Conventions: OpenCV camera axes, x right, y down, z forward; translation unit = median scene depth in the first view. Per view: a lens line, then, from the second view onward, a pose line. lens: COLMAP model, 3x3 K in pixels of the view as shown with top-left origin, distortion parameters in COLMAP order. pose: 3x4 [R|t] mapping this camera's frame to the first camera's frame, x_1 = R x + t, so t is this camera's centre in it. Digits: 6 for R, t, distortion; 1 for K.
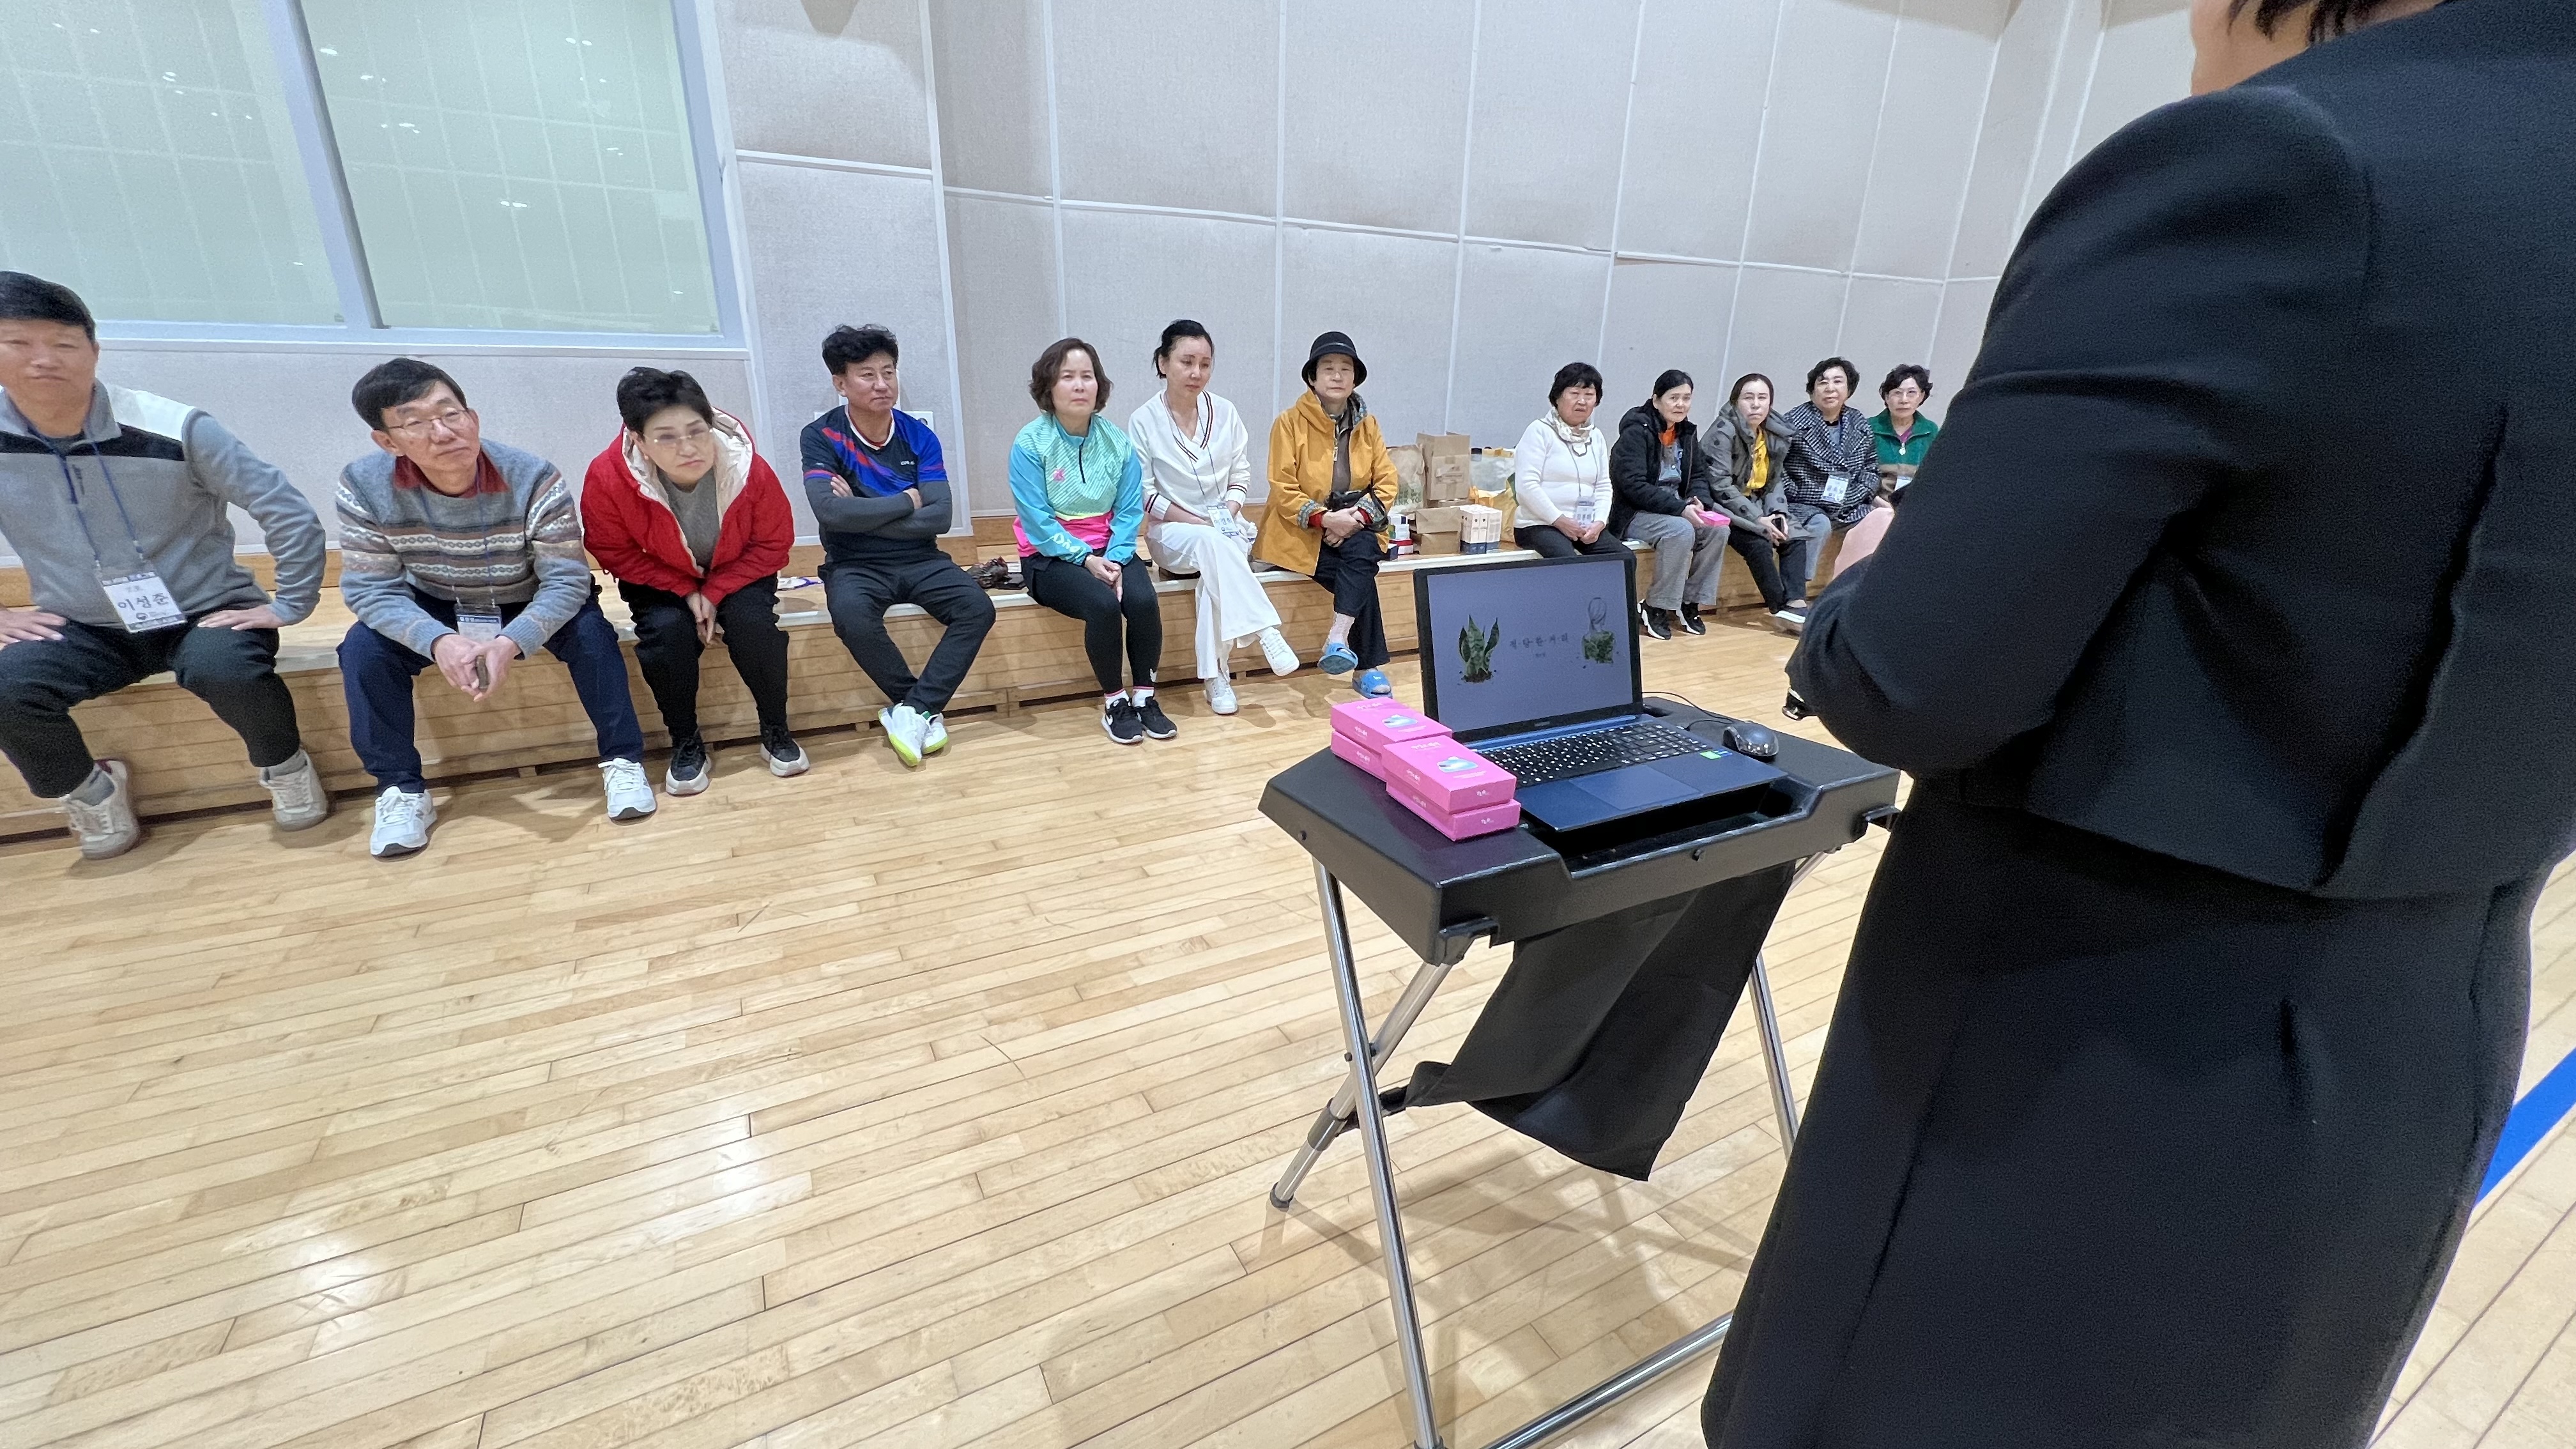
lens RADIAL K [[1019.7, 0, 1289.4], [0, 1019.7, 721.3], [0, 0, 1]] dist [-0.002245, 0.002234]
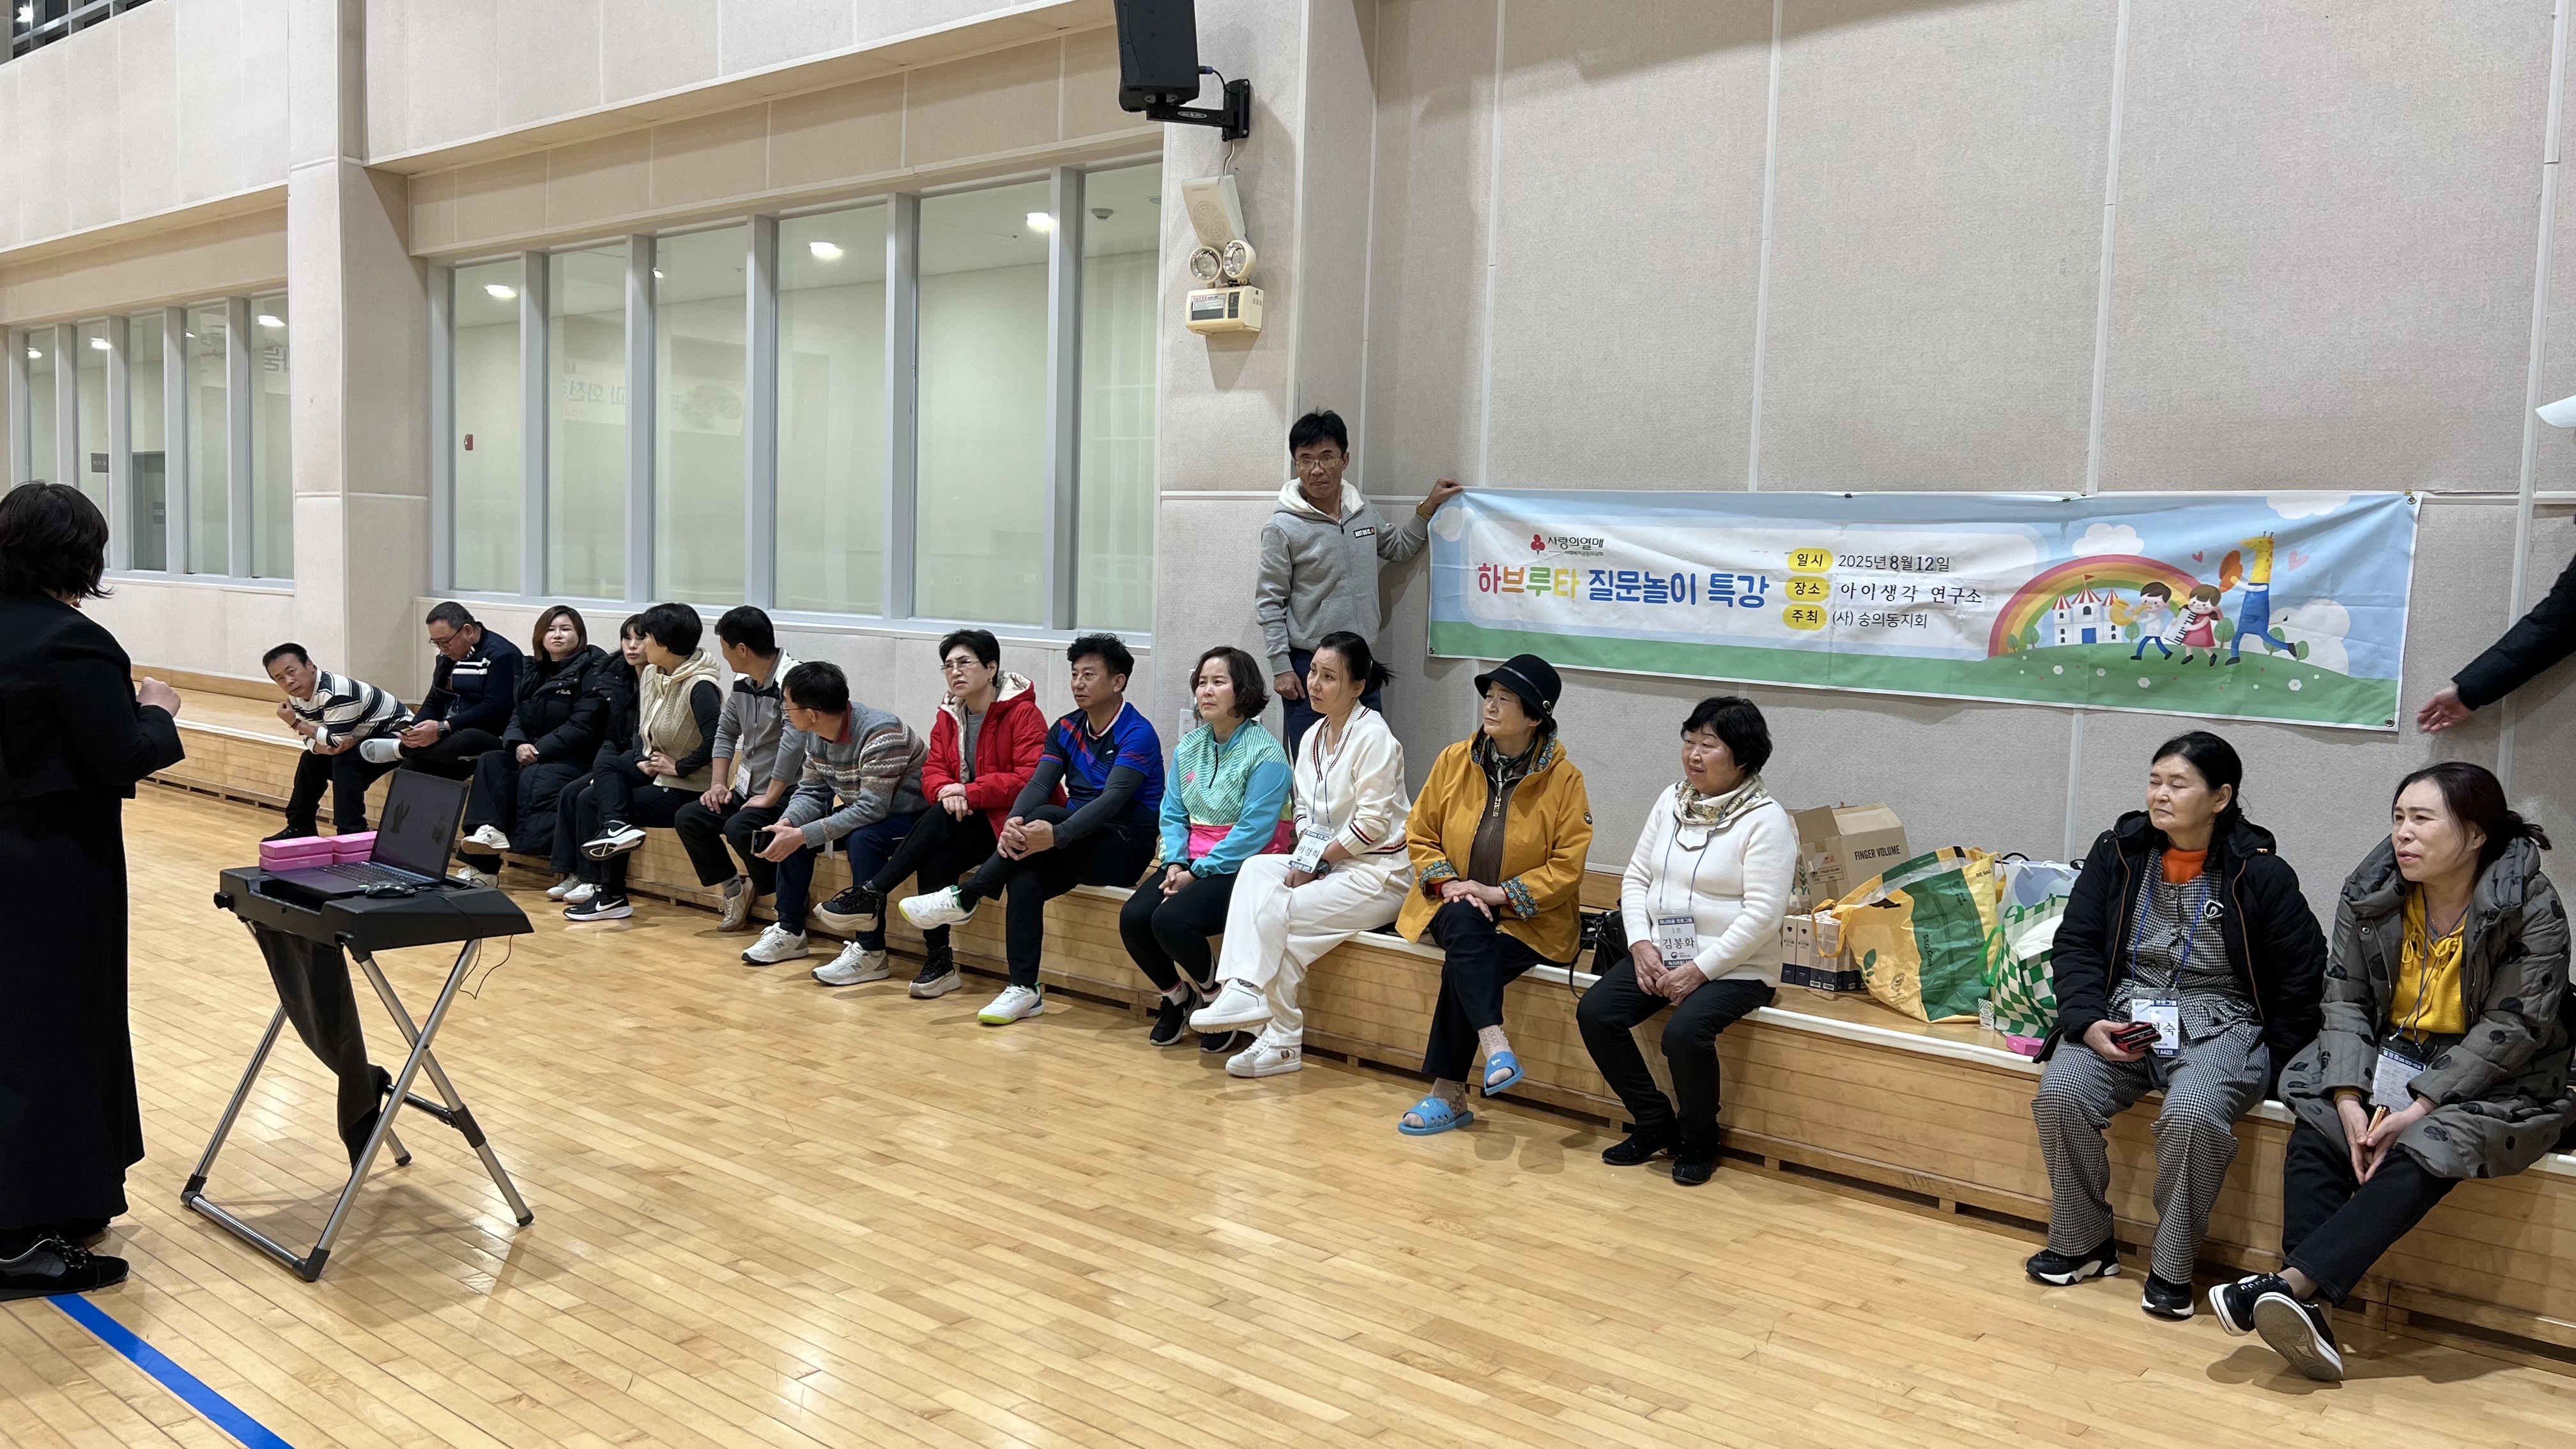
lens RADIAL K [[1920.6, 0, 1278.9], [0, 1920.6, 718.4], [0, 0, 1]] dist [0.057163, -0.062834]
pose [[0.361753, 0.059231, -0.930391, 1.572094], [-0.335618, 0.939342, -0.070693, -0.206632], [0.869768, 0.337829, 0.359688, 0.415547]]
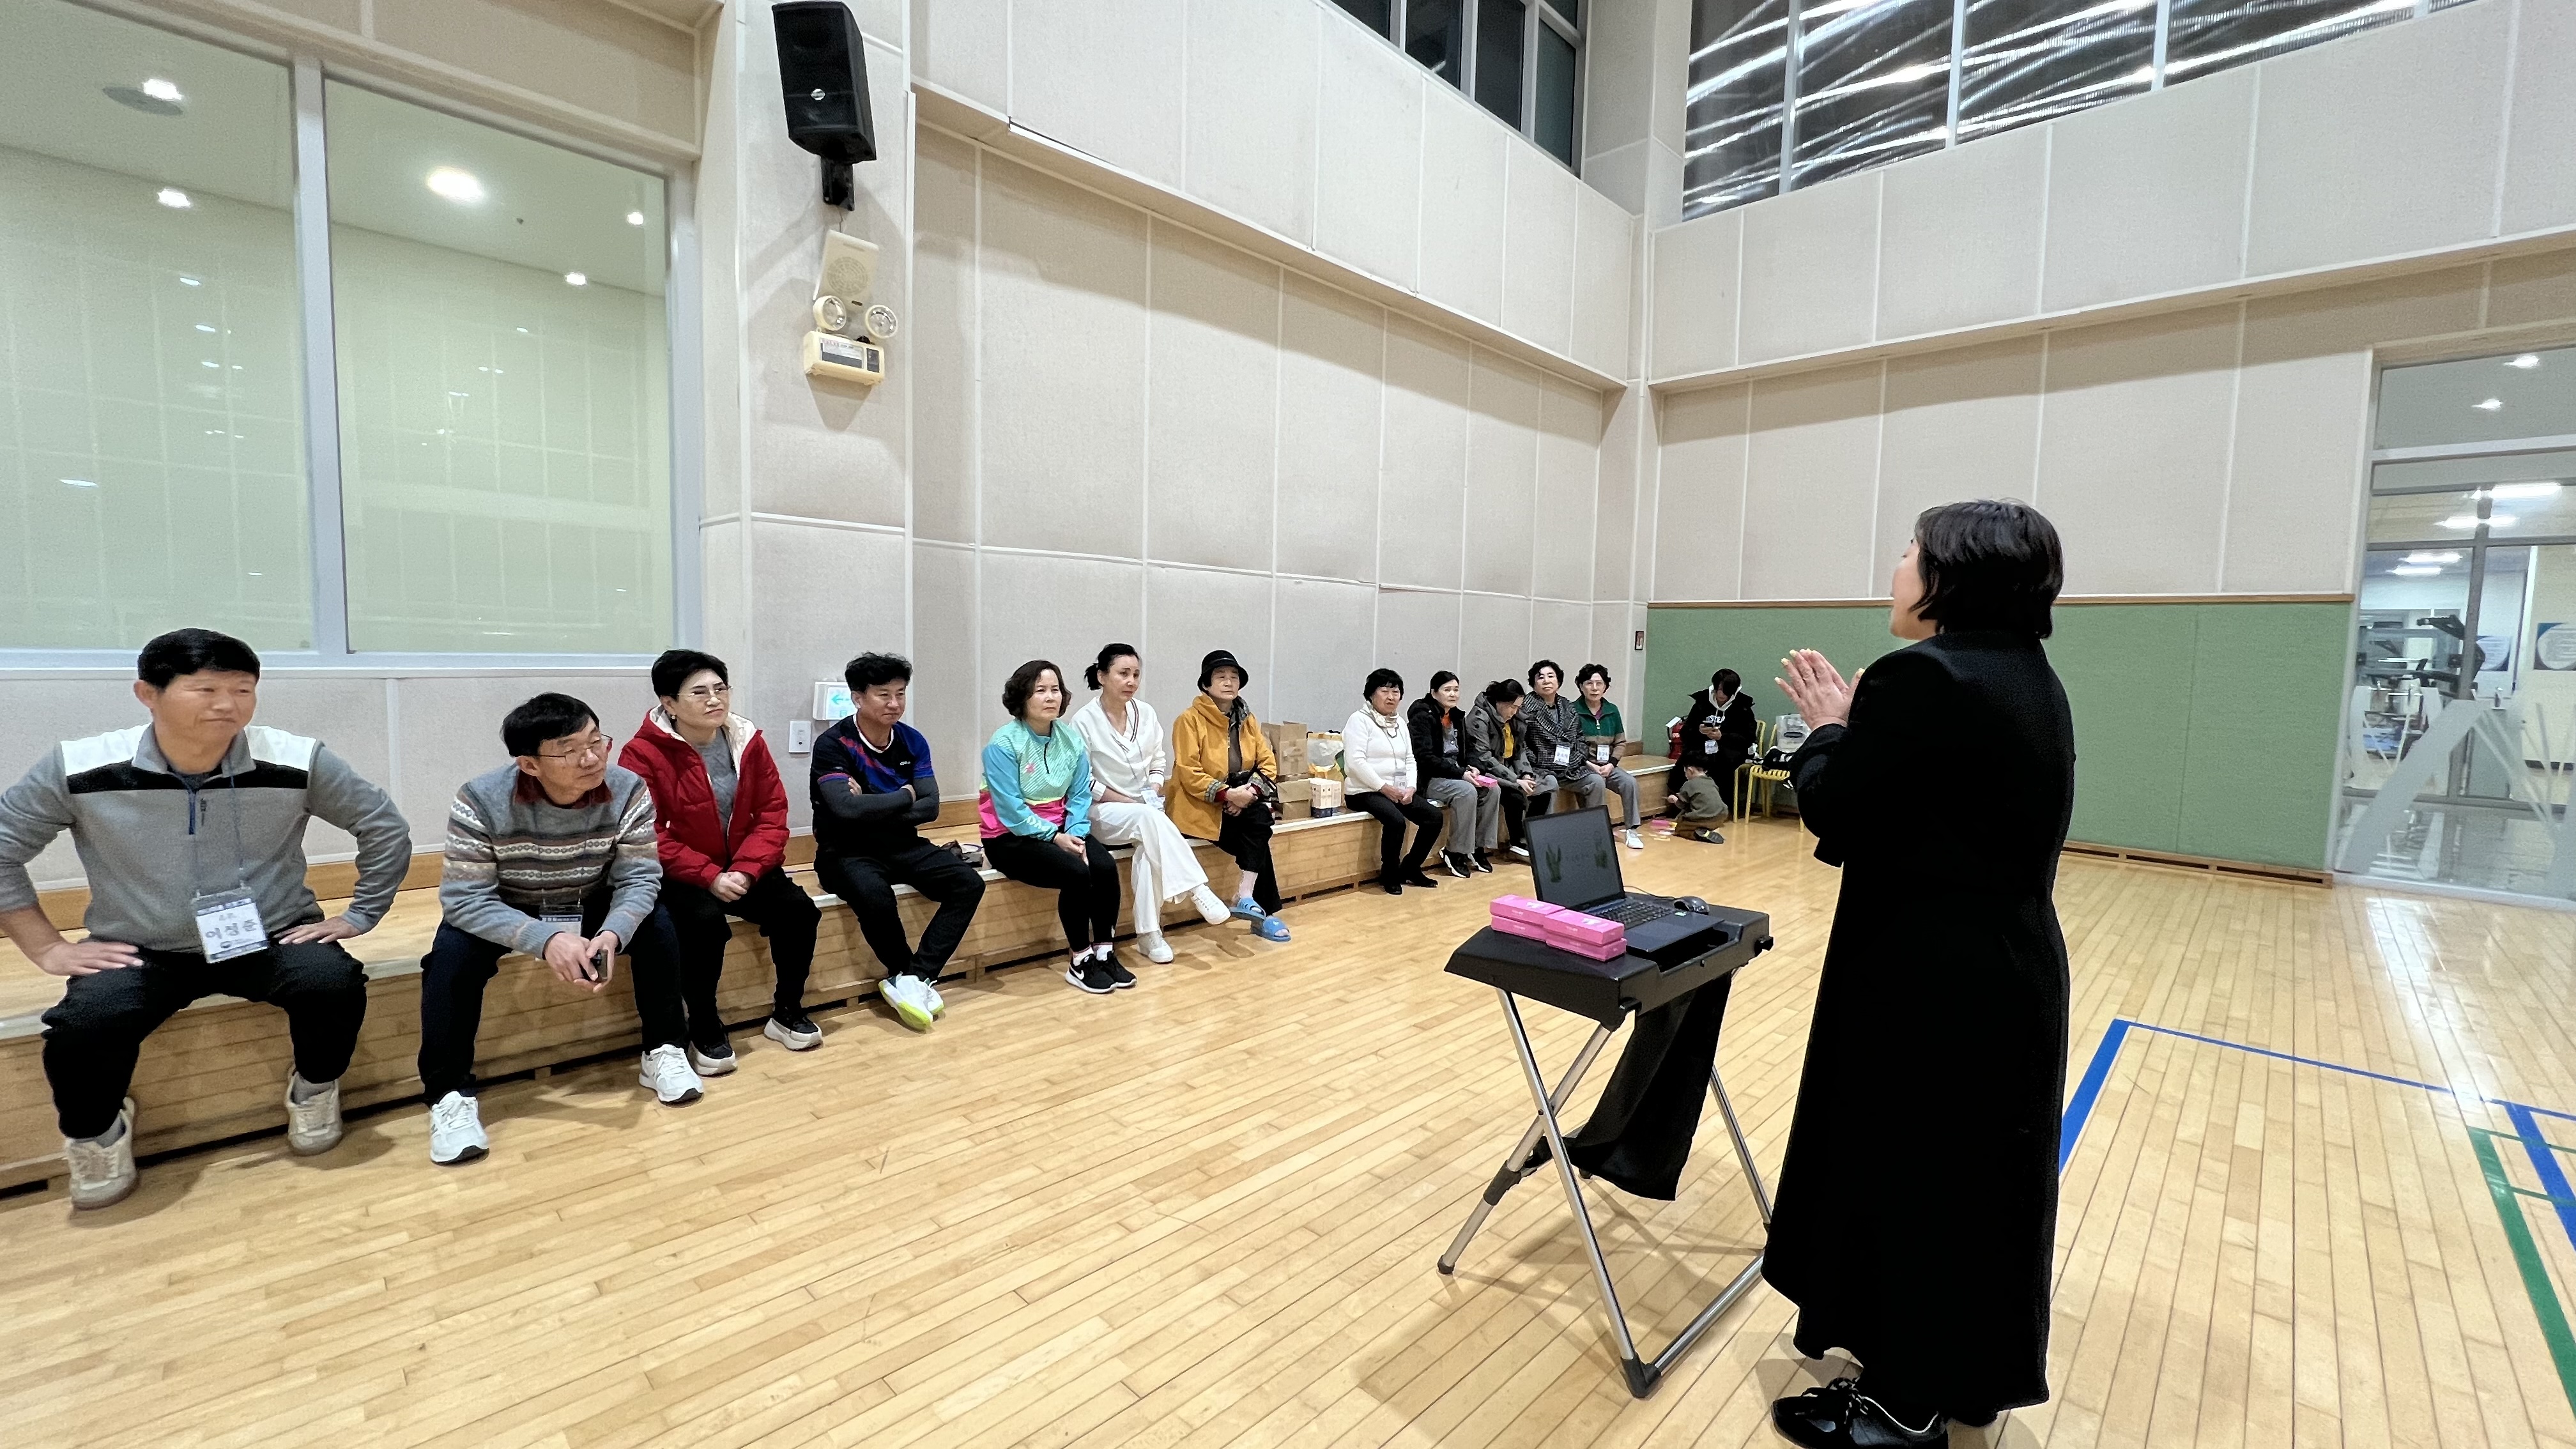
lens RADIAL K [[1019.7, 0, 1289.8], [0, 1019.7, 719.1], [0, 0, 1]] dist [-0.002245, 0.002234]
pose [[0.957072, -0.022145, 0.289002, -0.290227], [0.097228, 0.963835, -0.248130, 0.031095], [-0.273056, 0.265578, 0.924613, -0.214898]]
